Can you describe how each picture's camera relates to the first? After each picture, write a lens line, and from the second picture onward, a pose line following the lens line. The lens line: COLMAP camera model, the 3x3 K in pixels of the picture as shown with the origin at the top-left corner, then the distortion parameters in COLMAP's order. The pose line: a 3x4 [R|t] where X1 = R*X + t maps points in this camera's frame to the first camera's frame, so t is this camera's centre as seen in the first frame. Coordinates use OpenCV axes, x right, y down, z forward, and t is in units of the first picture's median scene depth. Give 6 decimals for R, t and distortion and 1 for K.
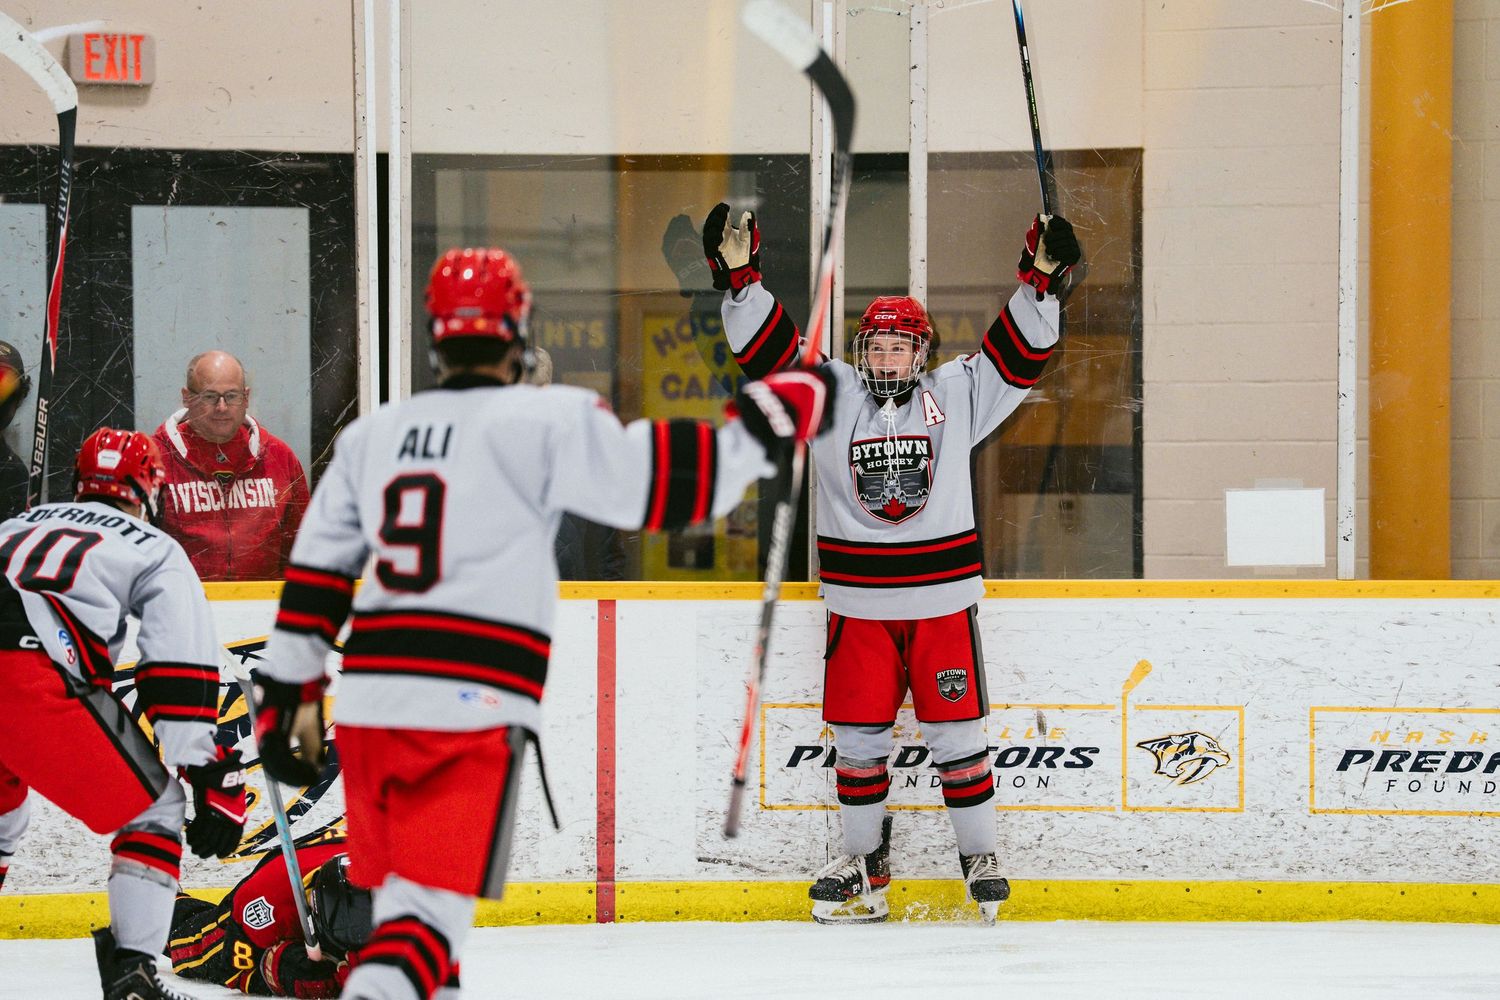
lens RADIAL K [[8337.1, 0, 750.1], [0, 8337.1, 501.7], [0, 0, 1]] dist [0.310290, 0.000000]
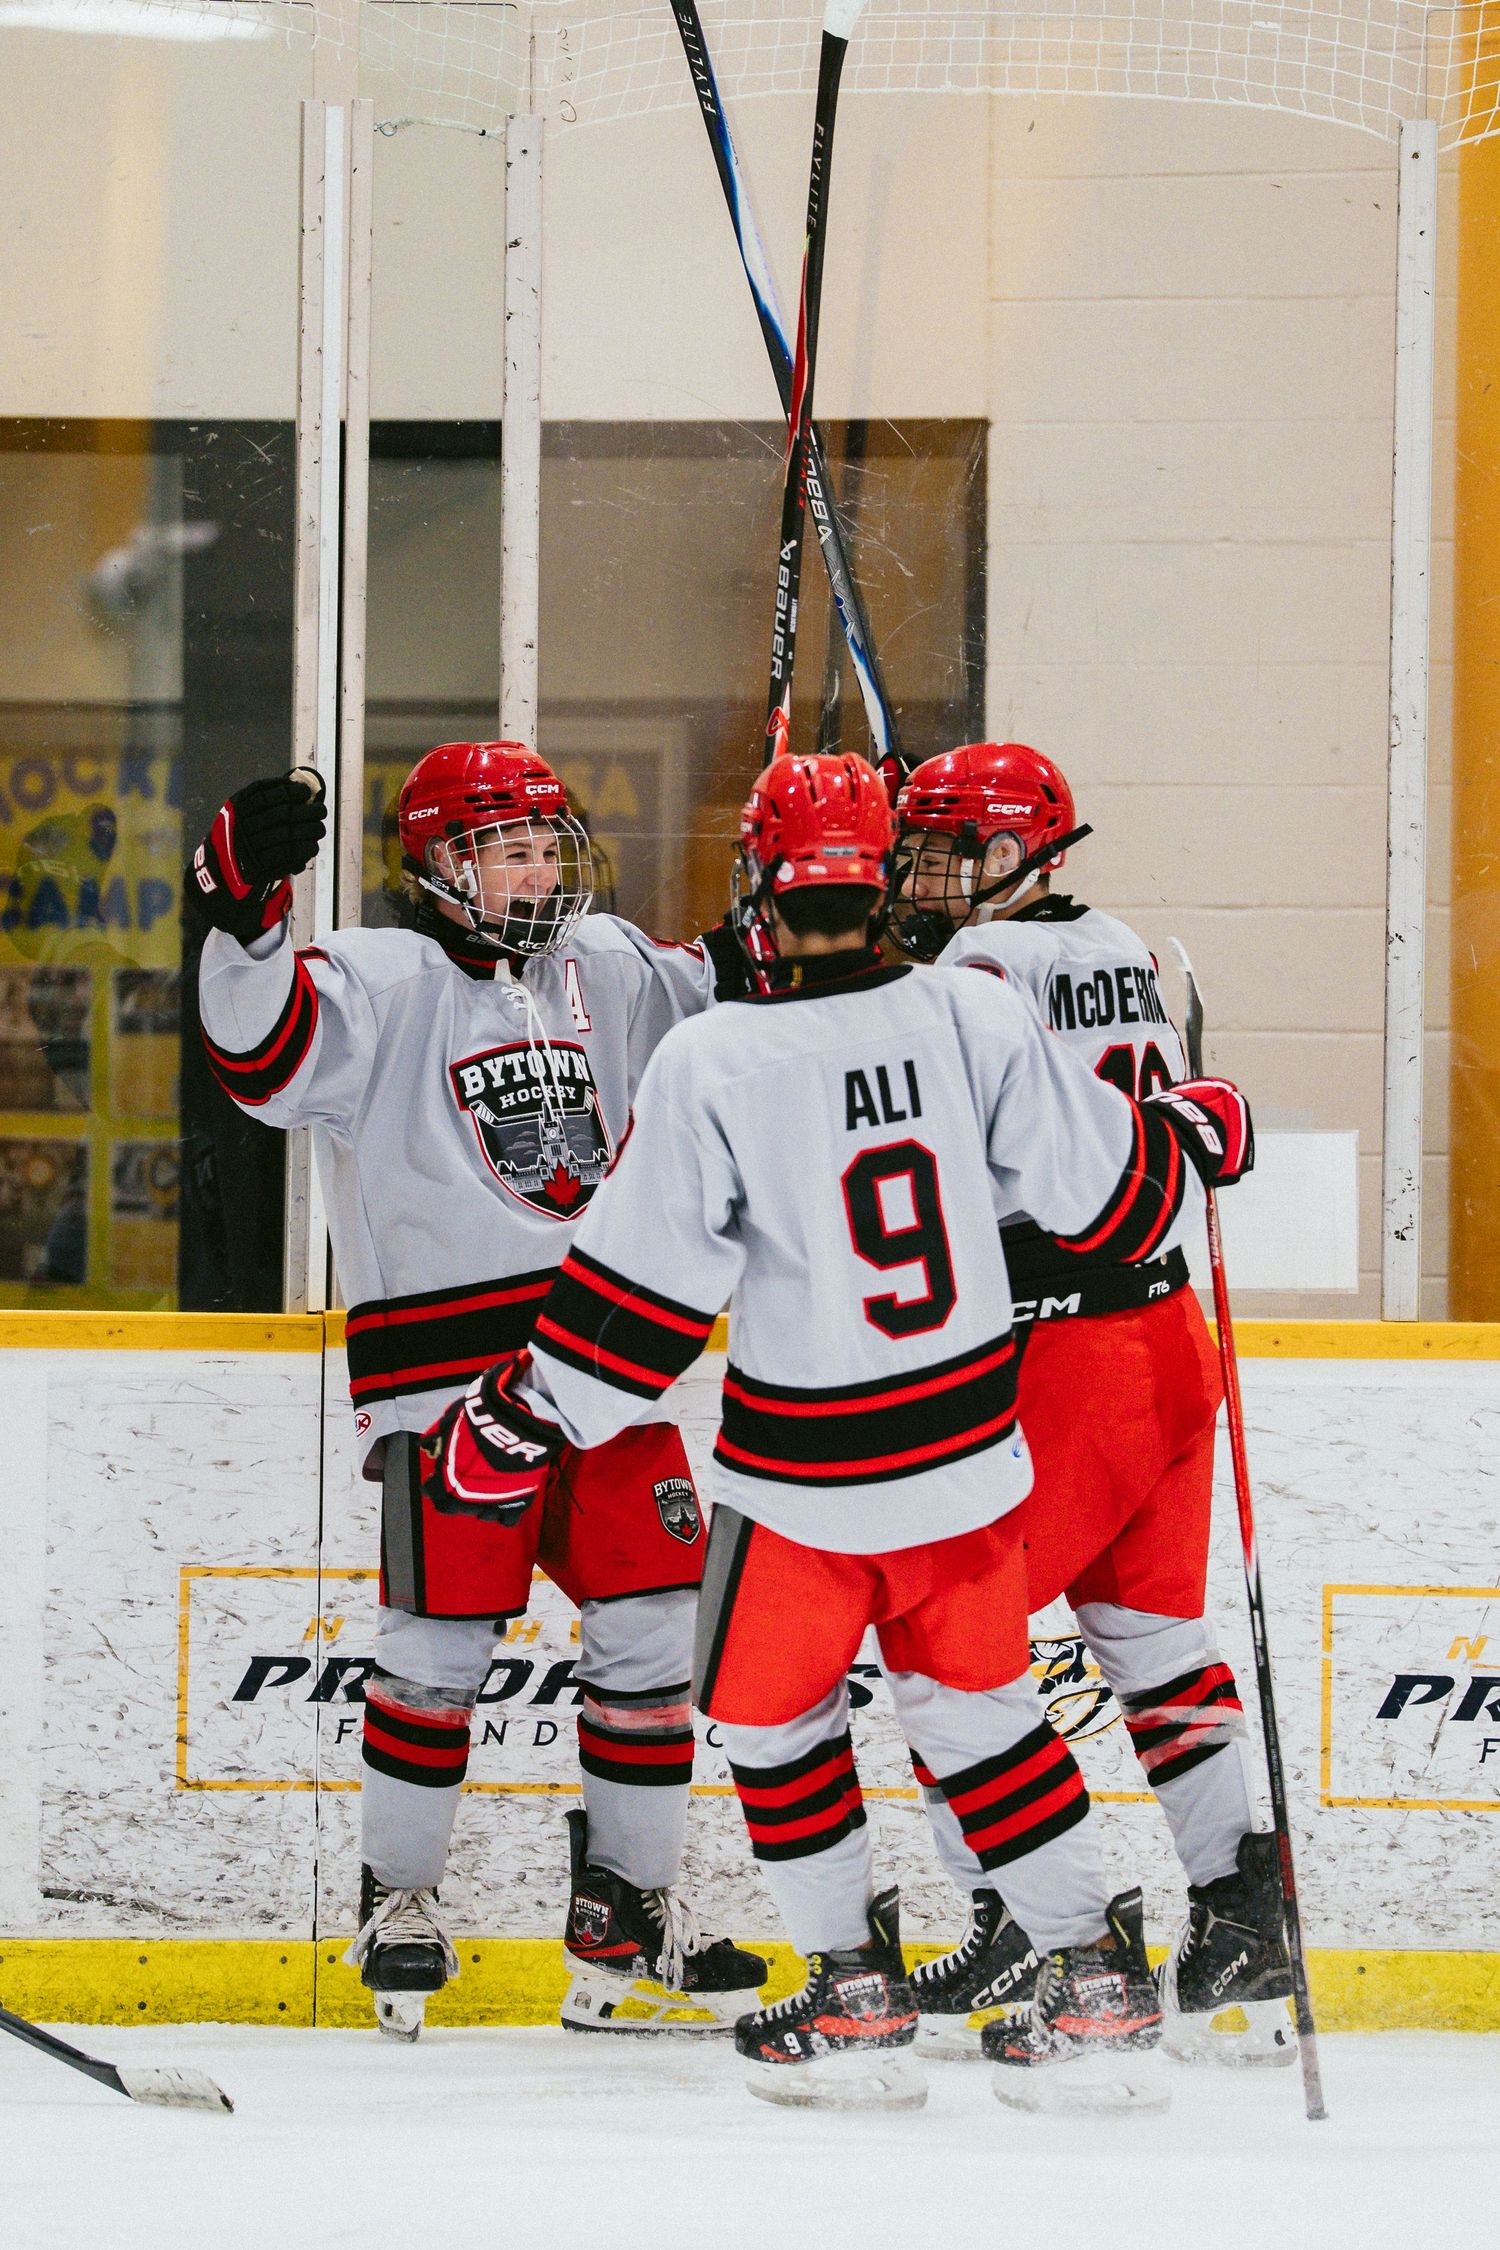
lens RADIAL K [[12505.7, 0, 801.7], [0, 12505.7, 1003.7], [0, 0, 1]] dist [0.310290, 0.000000]
pose [[0.997899, 0.012585, 0.063557, -0.009226], [-0.012384, 0.999917, -0.003555, -0.005958], [-0.063597, 0.002761, 0.997972, 0.281538]]
